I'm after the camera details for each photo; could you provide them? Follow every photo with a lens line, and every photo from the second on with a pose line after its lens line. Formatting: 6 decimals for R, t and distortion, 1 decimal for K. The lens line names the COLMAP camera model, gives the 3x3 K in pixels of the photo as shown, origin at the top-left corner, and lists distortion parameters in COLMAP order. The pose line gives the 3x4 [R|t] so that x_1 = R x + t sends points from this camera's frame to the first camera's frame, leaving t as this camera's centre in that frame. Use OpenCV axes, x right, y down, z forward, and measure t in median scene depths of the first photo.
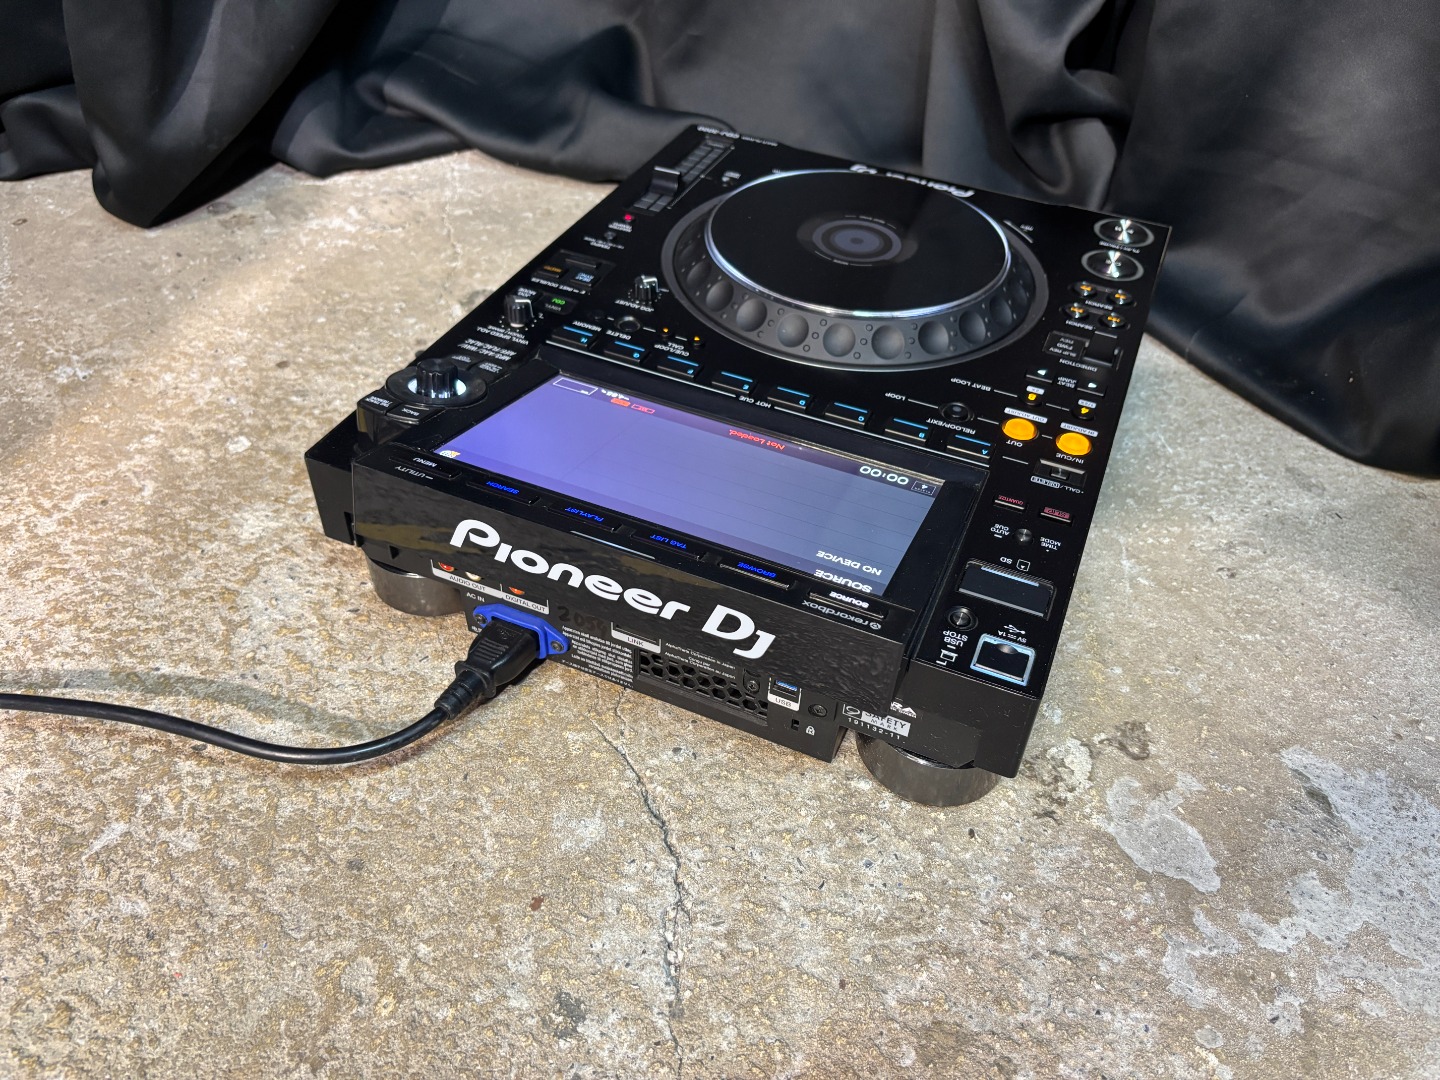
lens RADIAL K [[1105.6, 0, 716.8], [0, 1105.6, 547.8], [0, 0, 1]] dist [0.030465, -0.033548]
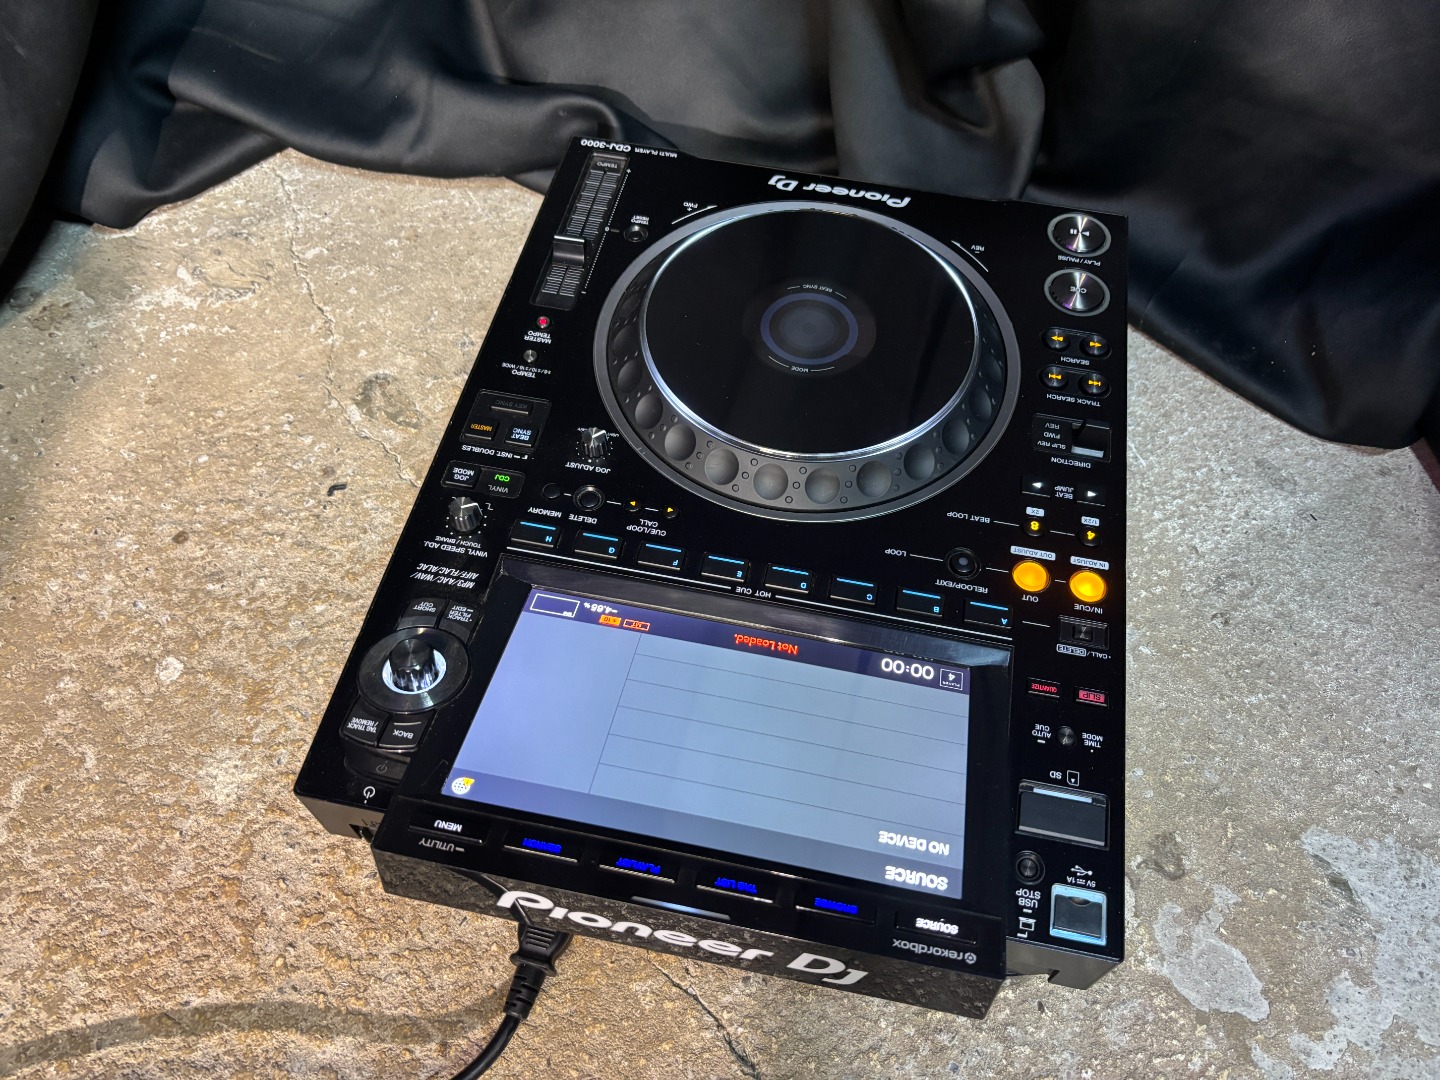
lens RADIAL K [[1105.6, 0, 720.4], [0, 1105.6, 553.1], [0, 0, 1]] dist [0.030465, -0.033548]
pose [[0.977893, -0.189957, 0.087420, -0.068177], [0.160006, 0.948895, 0.272024, -0.426344], [-0.134625, -0.252023, 0.958311, 0.124755]]
